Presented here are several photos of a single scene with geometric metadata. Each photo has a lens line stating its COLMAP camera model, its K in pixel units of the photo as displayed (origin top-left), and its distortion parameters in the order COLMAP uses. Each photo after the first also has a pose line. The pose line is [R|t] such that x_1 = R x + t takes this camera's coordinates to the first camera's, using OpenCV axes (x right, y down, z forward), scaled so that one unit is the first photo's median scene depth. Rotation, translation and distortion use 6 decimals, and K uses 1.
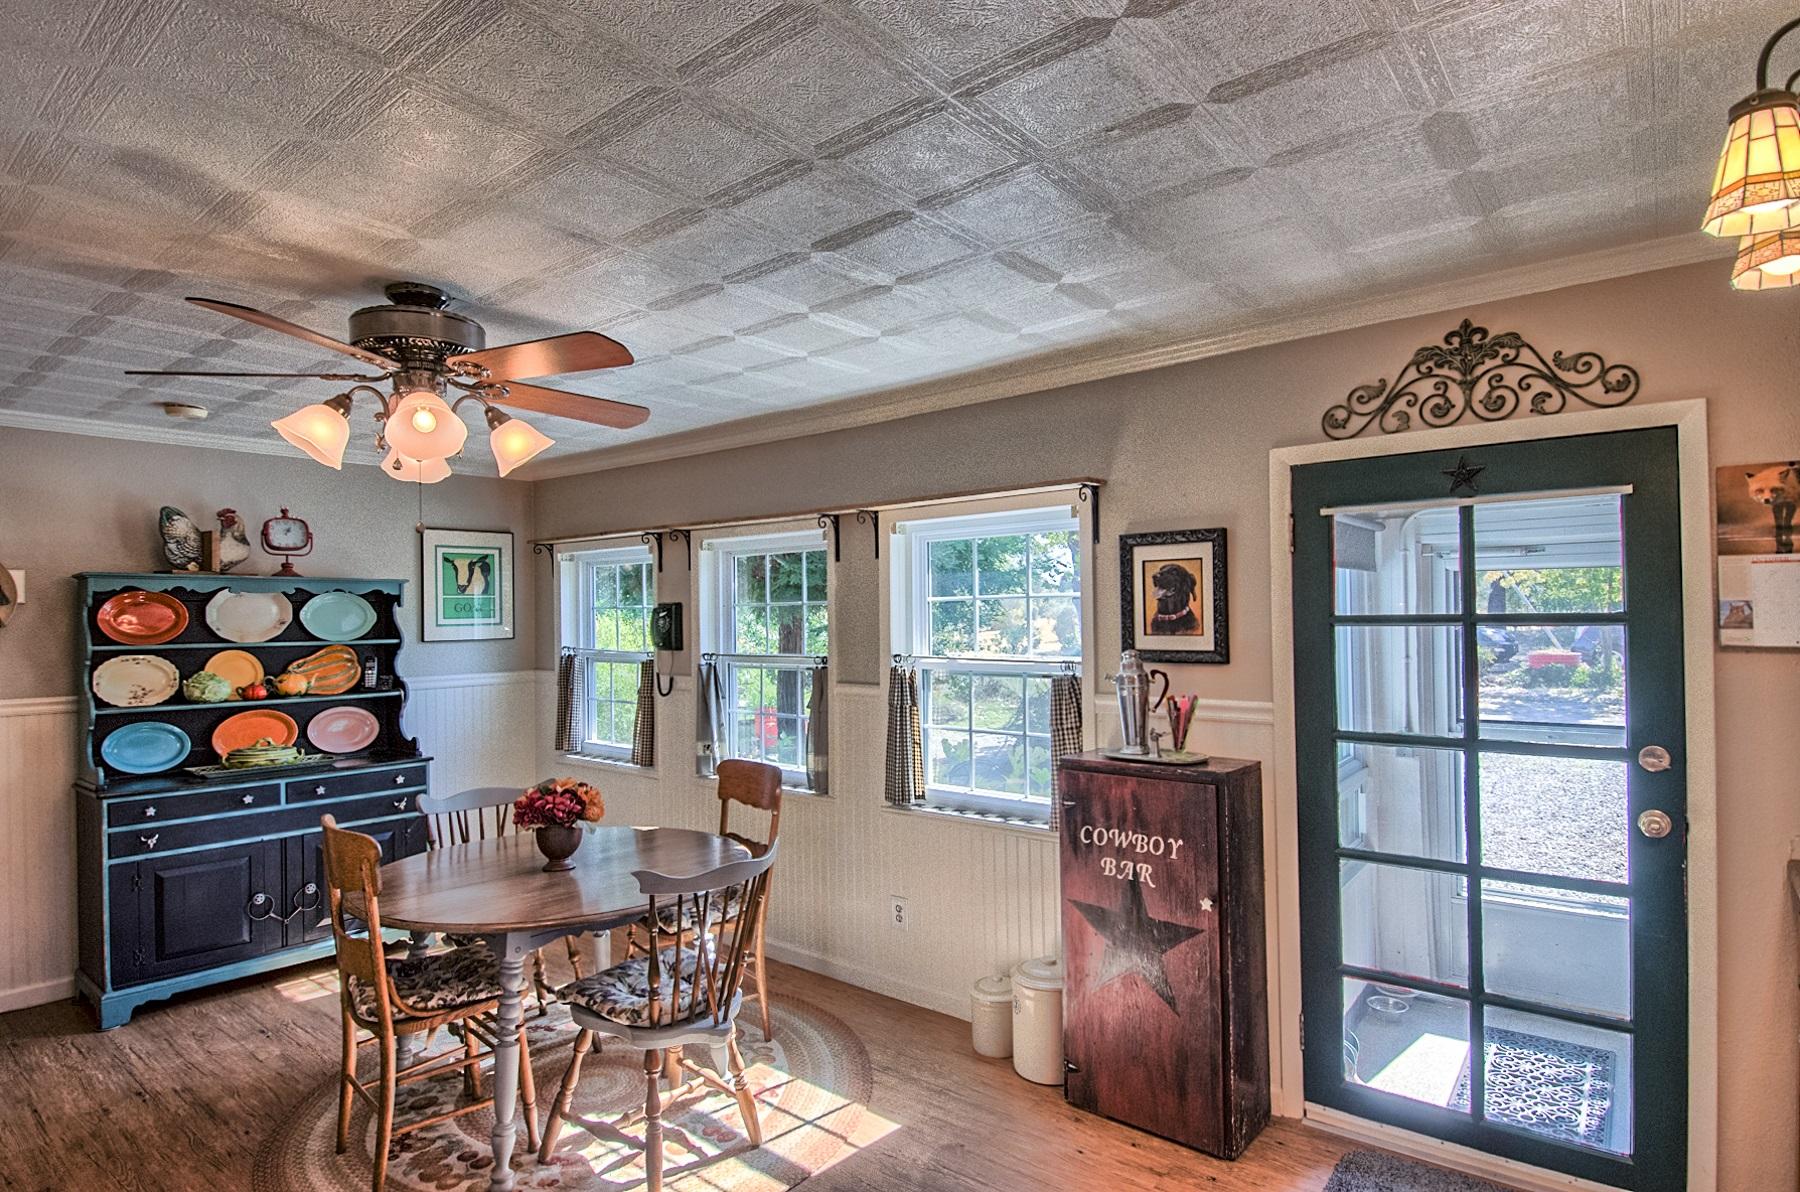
lens RADIAL K [[963.7, 0, 883.1], [0, 963.7, 602.2], [0, 0, 1]] dist [-0.000877, -0.022225]
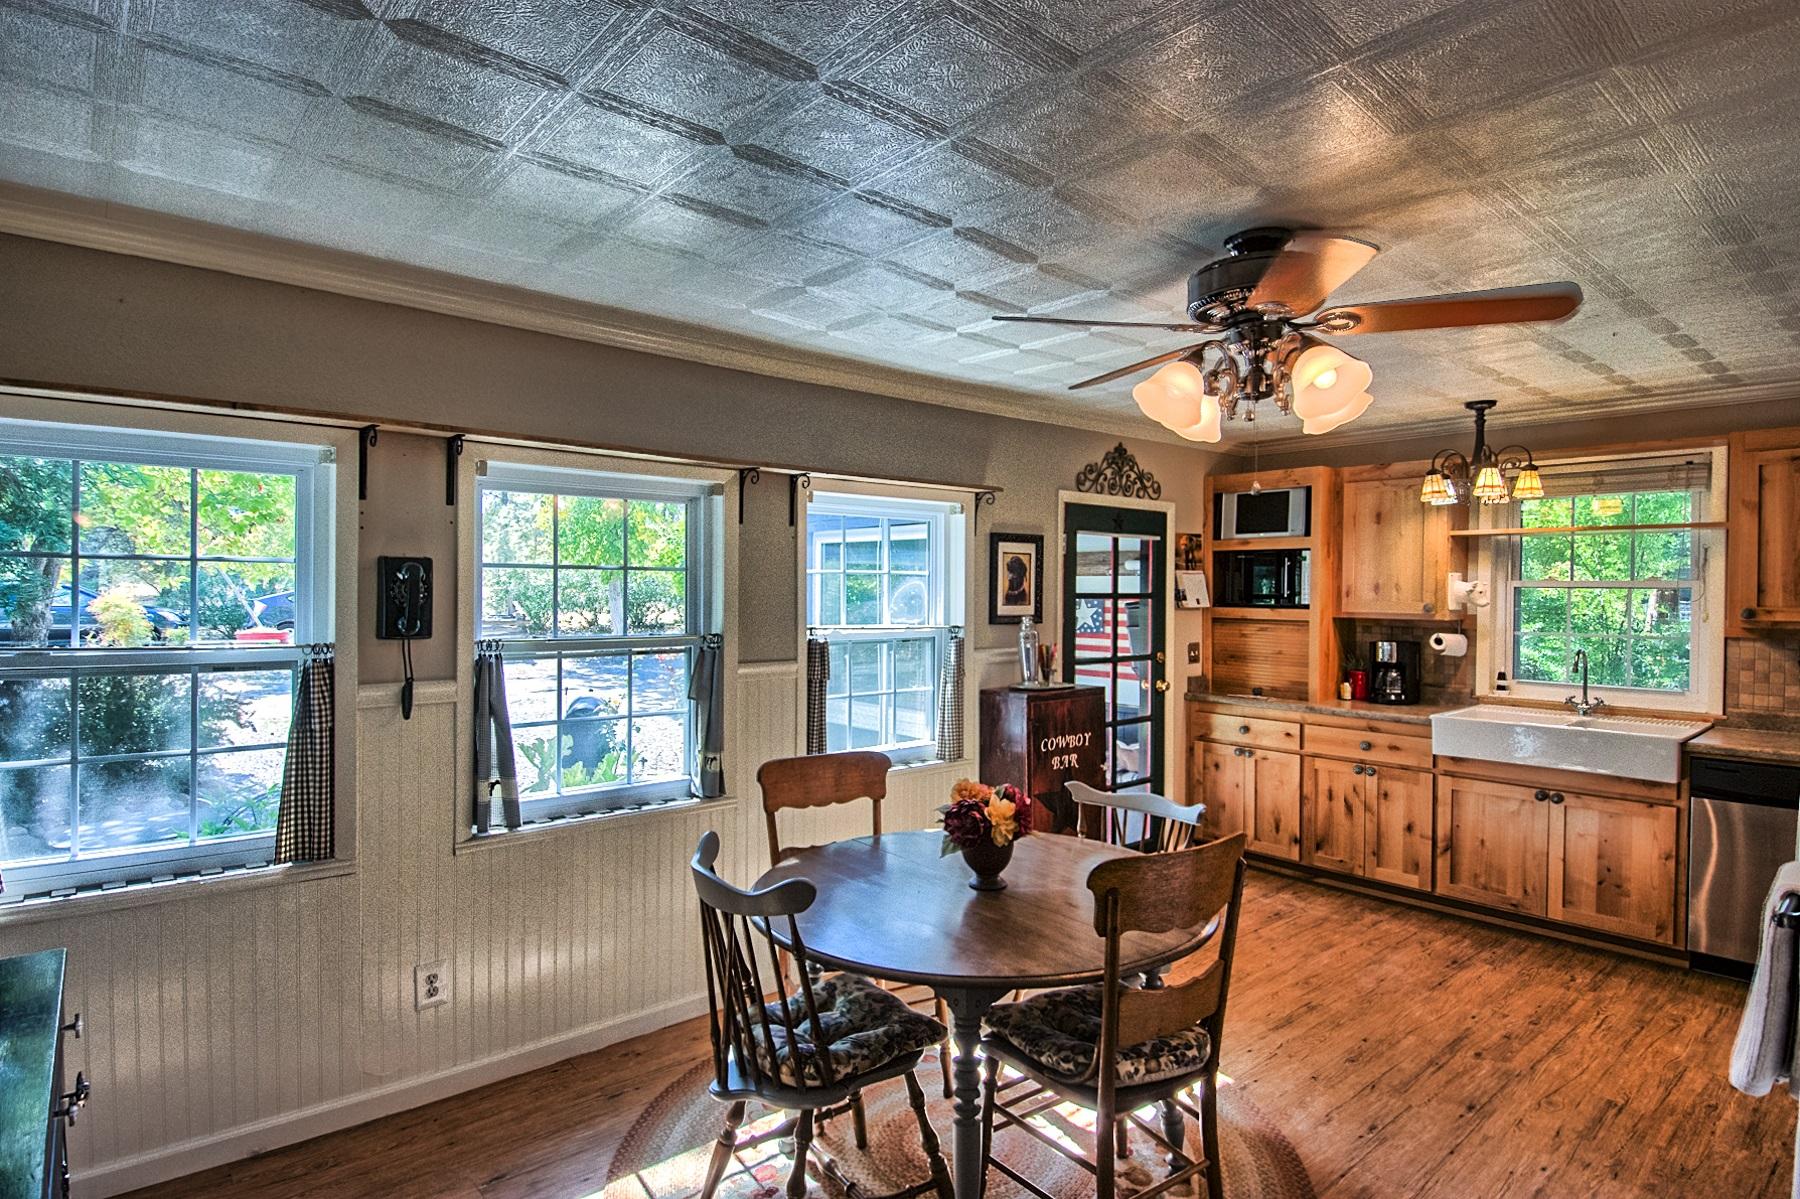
lens RADIAL K [[941.4, 0, 900.0], [0, 941.4, 599.5], [0, 0, 1]] dist [0.002090, 0.000220]
pose [[0.157953, 0.003389, 0.987441, -1.149409], [-0.025325, 0.999679, 0.000620, 0.030045], [-0.987122, -0.025105, 0.157988, 0.959540]]
